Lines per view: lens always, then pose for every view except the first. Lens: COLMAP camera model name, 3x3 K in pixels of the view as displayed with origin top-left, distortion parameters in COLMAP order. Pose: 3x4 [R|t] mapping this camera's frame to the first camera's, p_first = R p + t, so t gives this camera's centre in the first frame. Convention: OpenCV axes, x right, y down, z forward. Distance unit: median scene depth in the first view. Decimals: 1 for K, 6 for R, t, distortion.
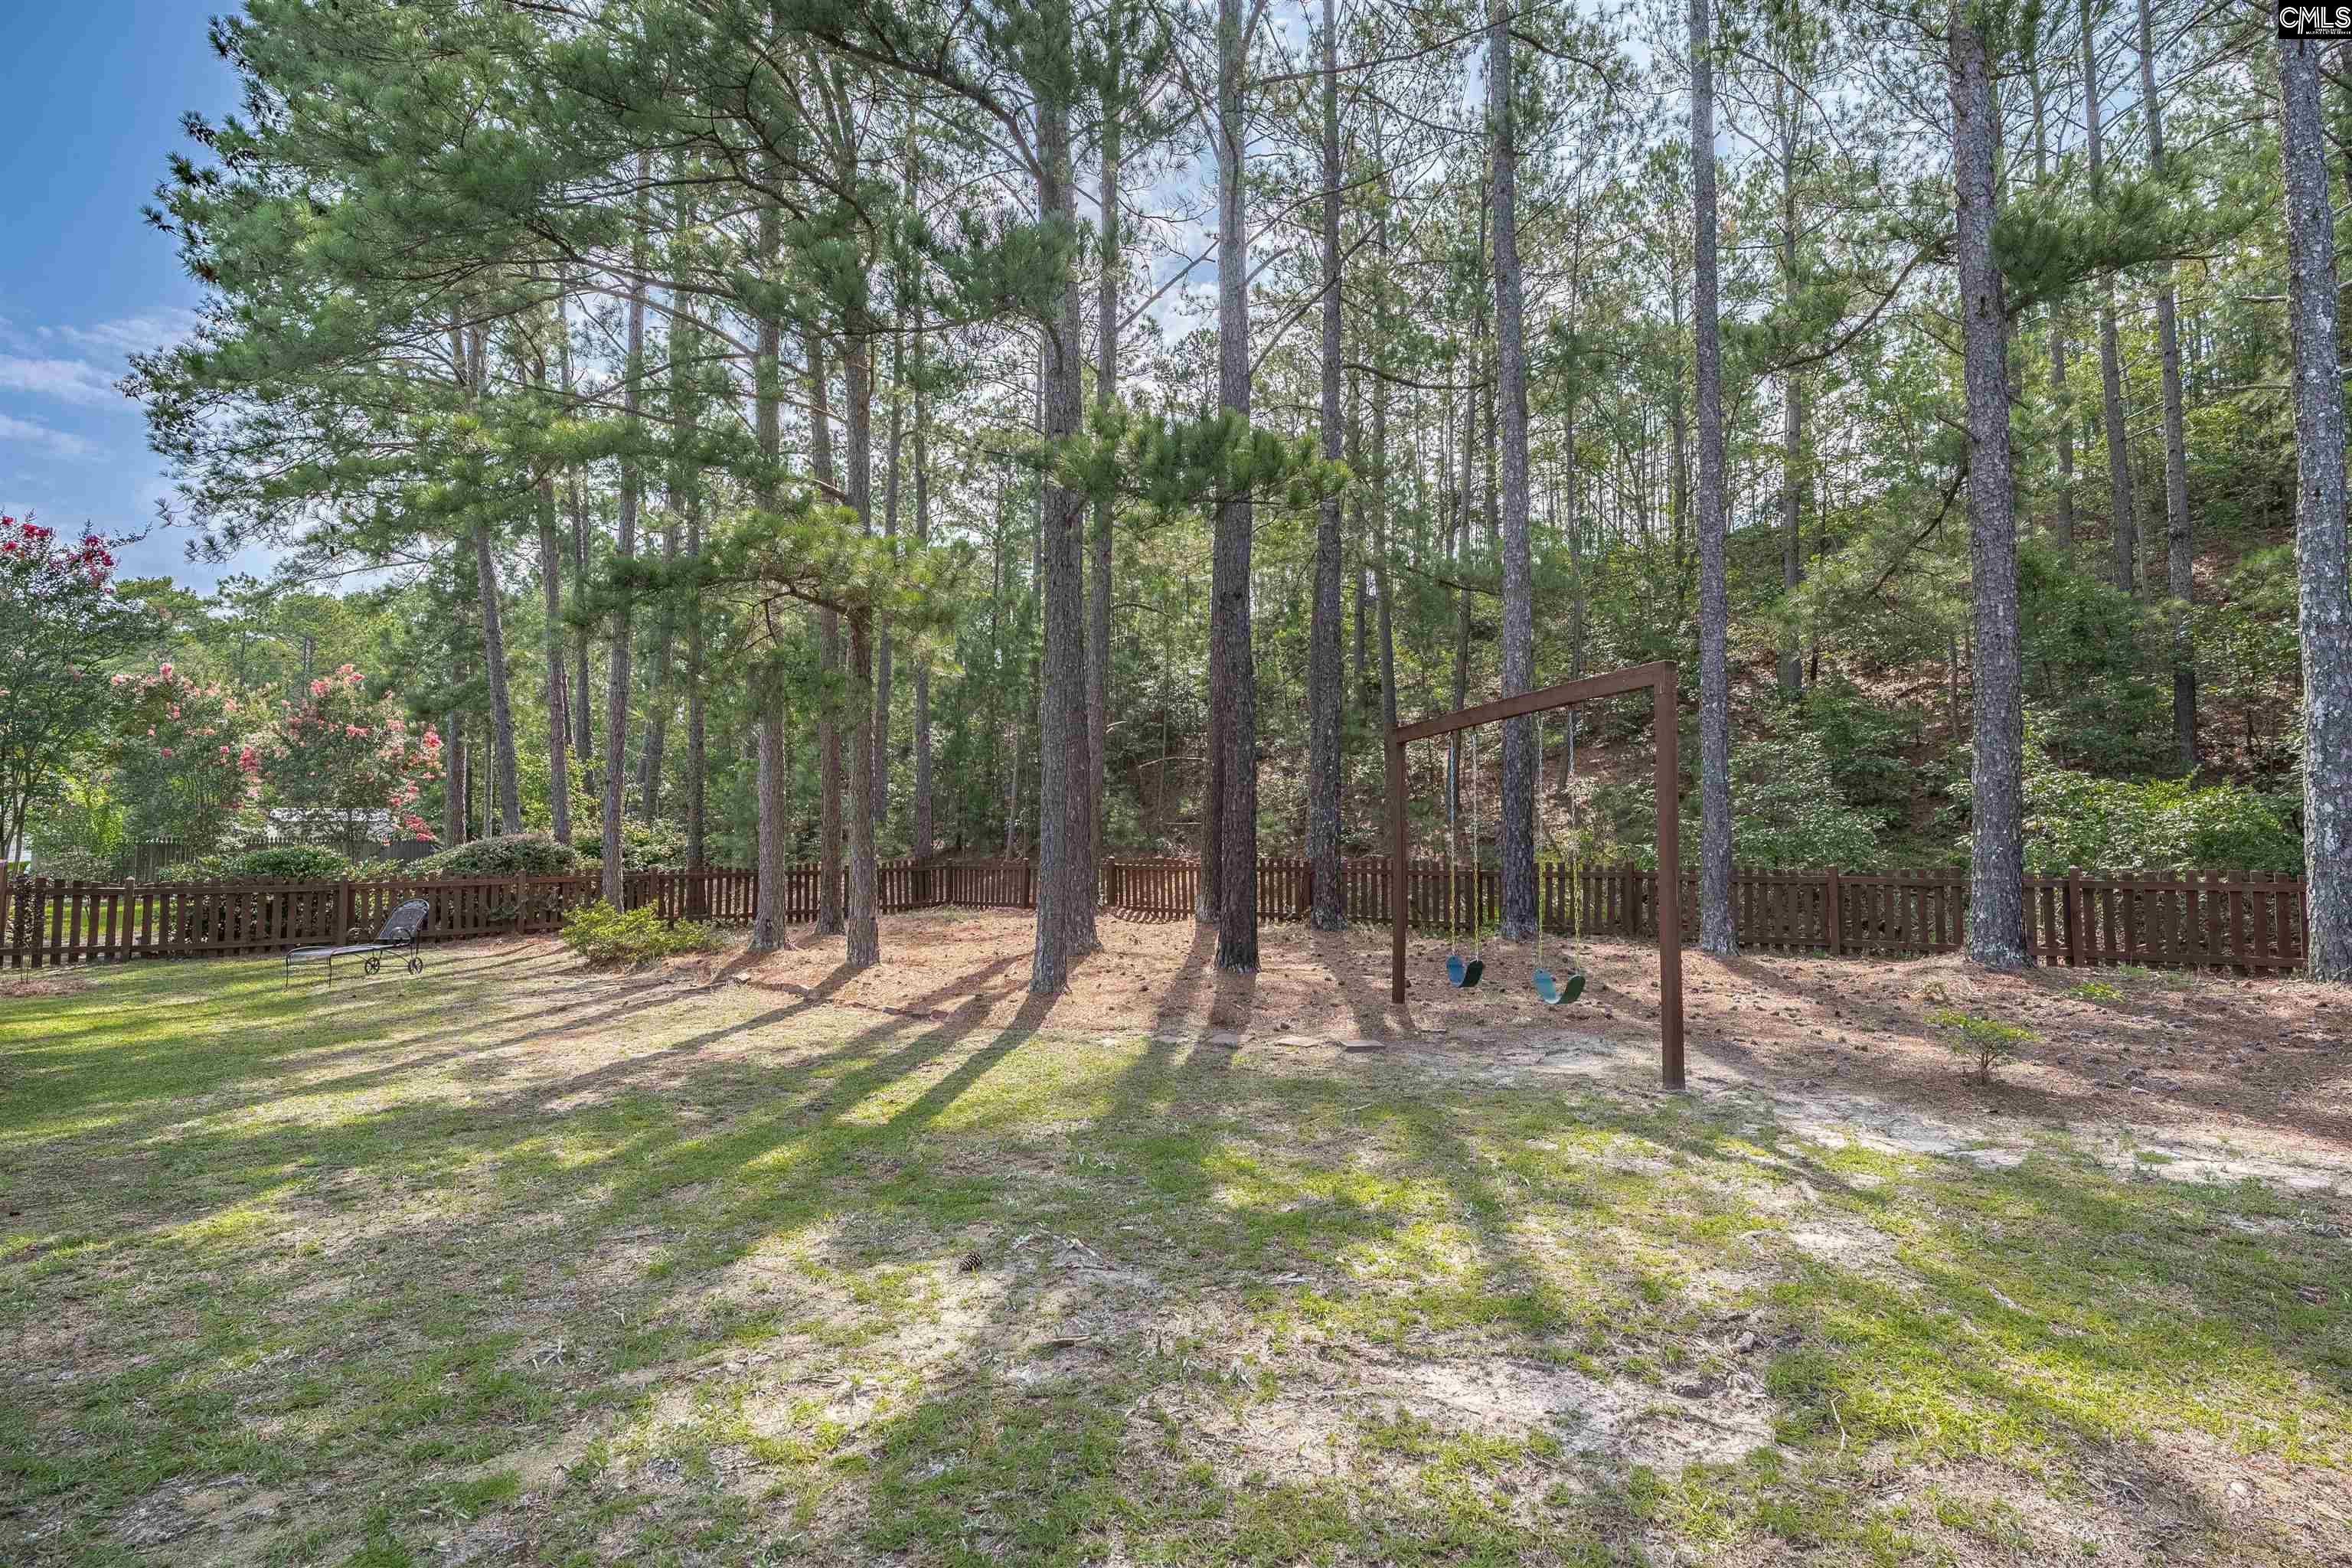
lens RADIAL K [[1091.3, 0, 1177.8], [0, 1091.3, 779.8], [0, 0, 1]] dist [-0.025624, 0.003568]
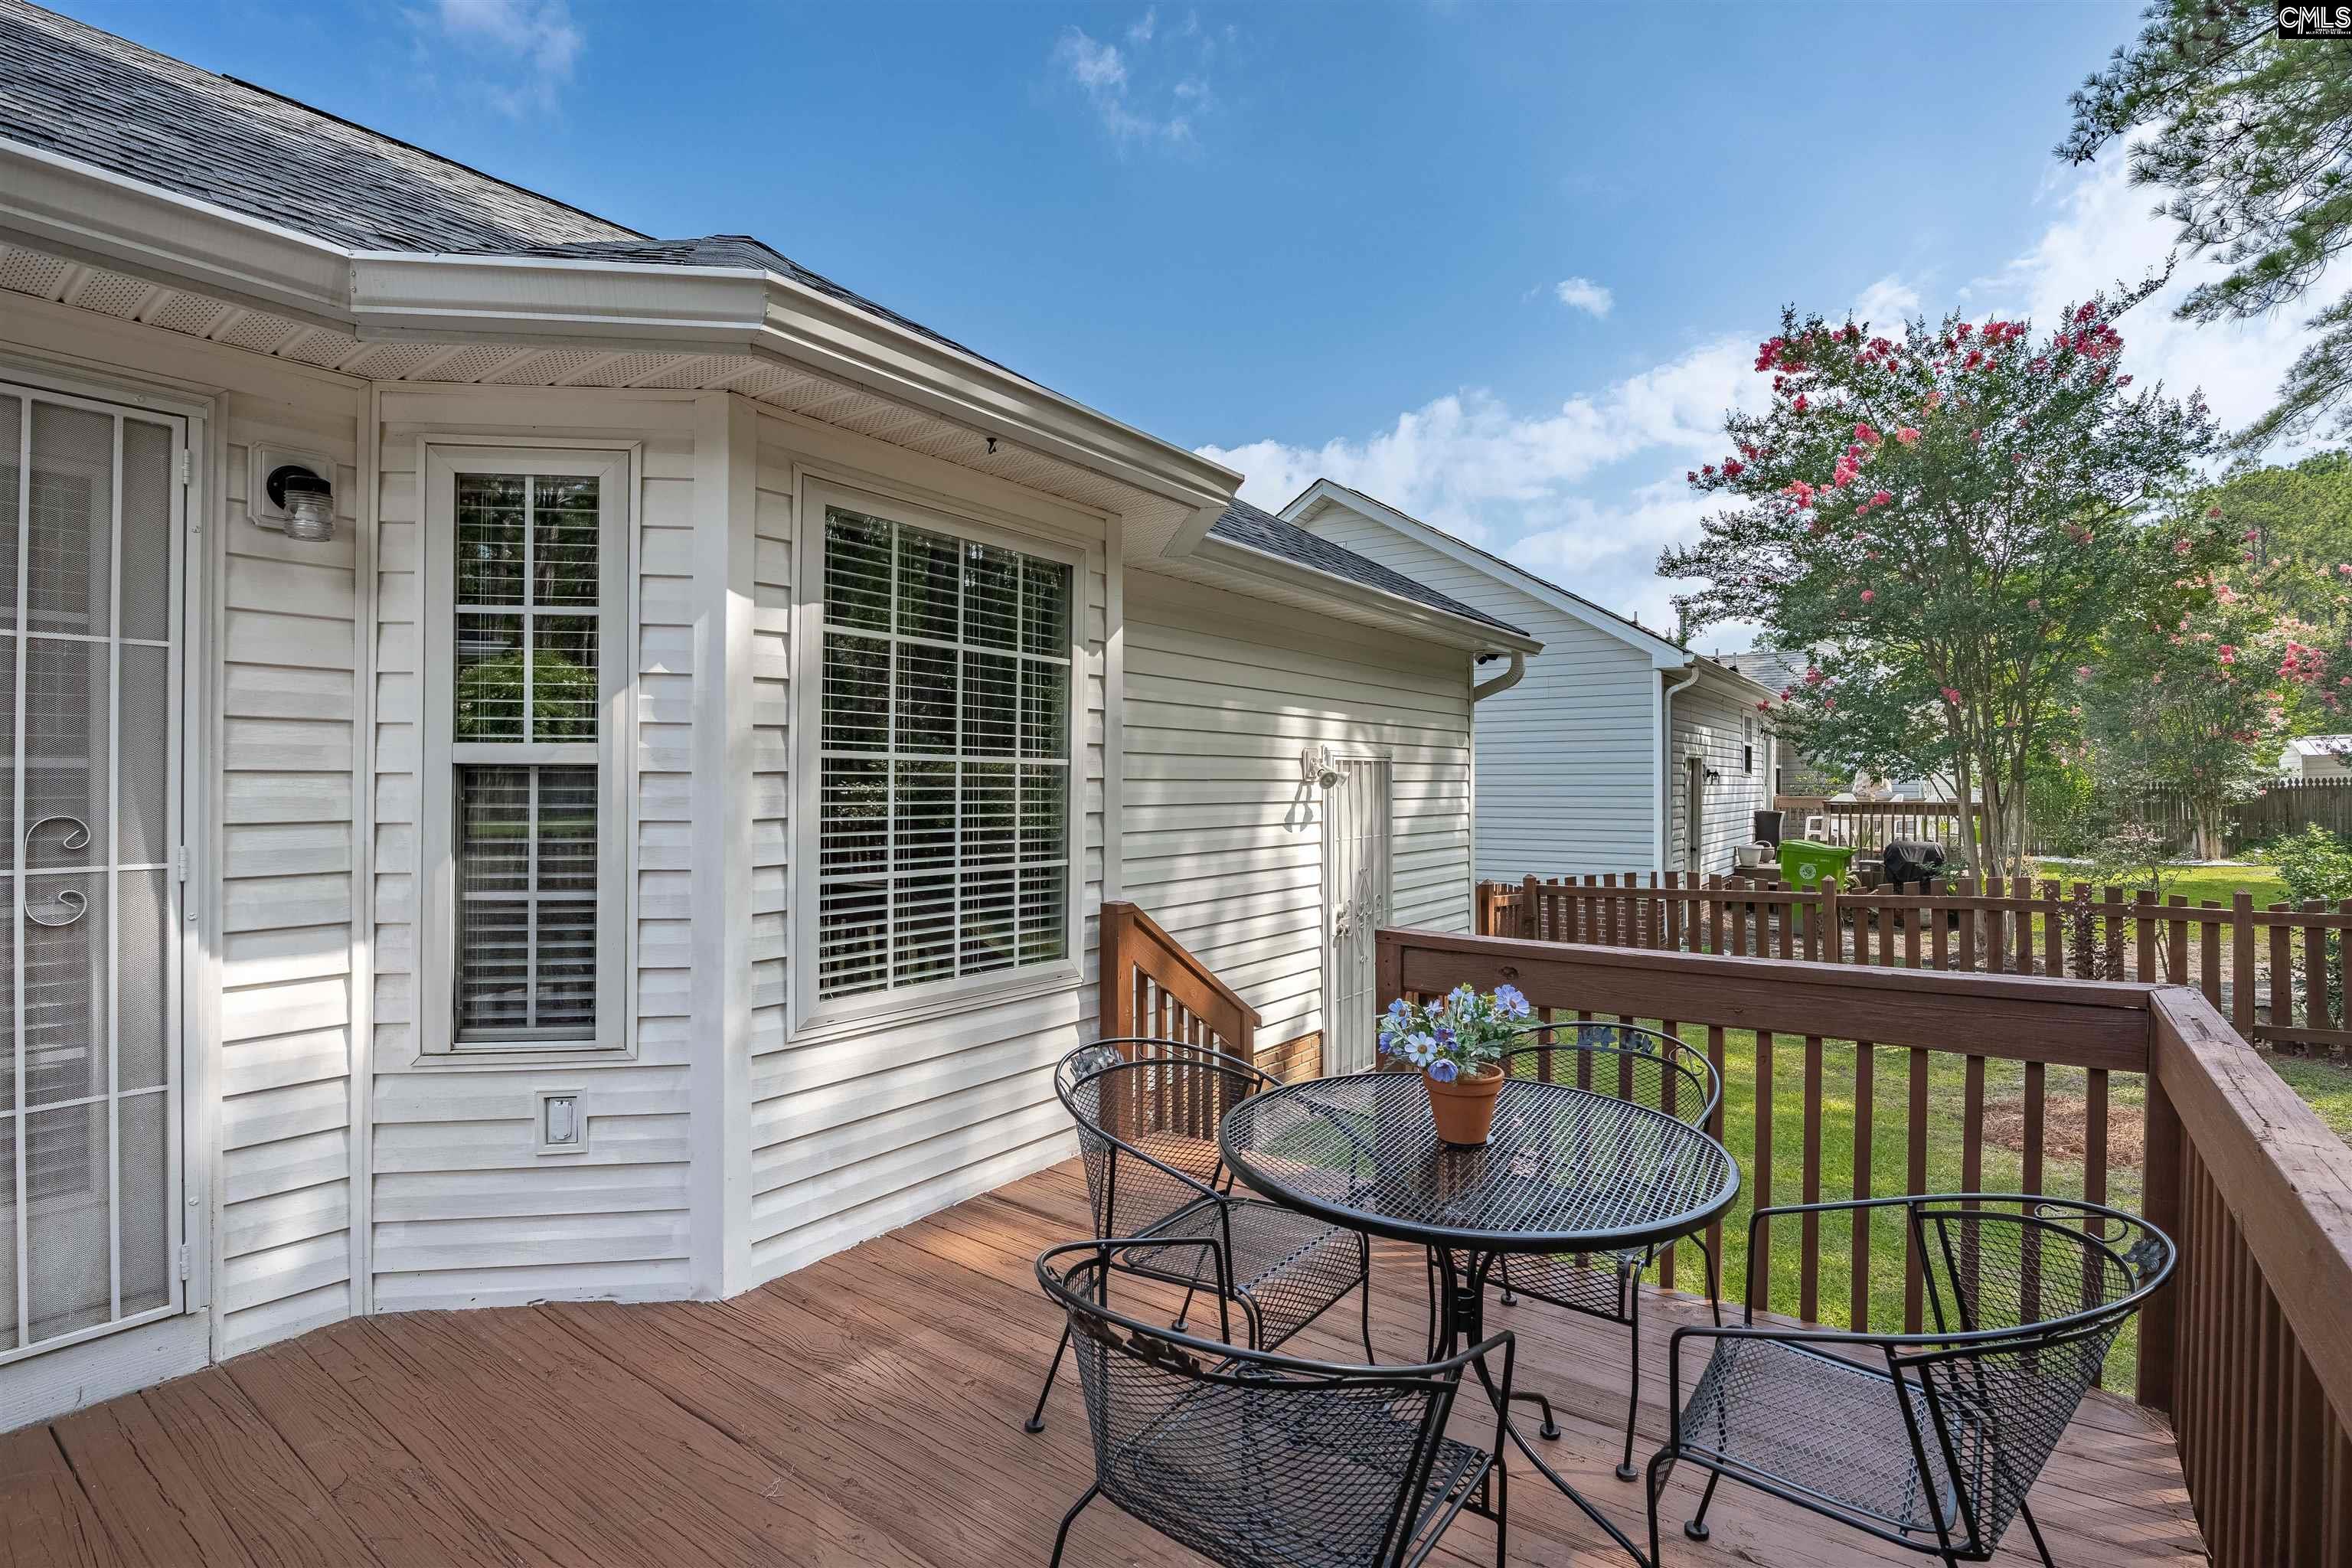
lens RADIAL K [[1091.3, 0, 1174.7], [0, 1091.3, 778.9], [0, 0, 1]] dist [-0.025624, 0.003568]
pose [[0.113185, -0.016582, -0.993436, -0.266279], [0.076993, 0.997001, -0.007870, 0.002589], [0.990586, -0.075597, 0.114122, 0.221709]]
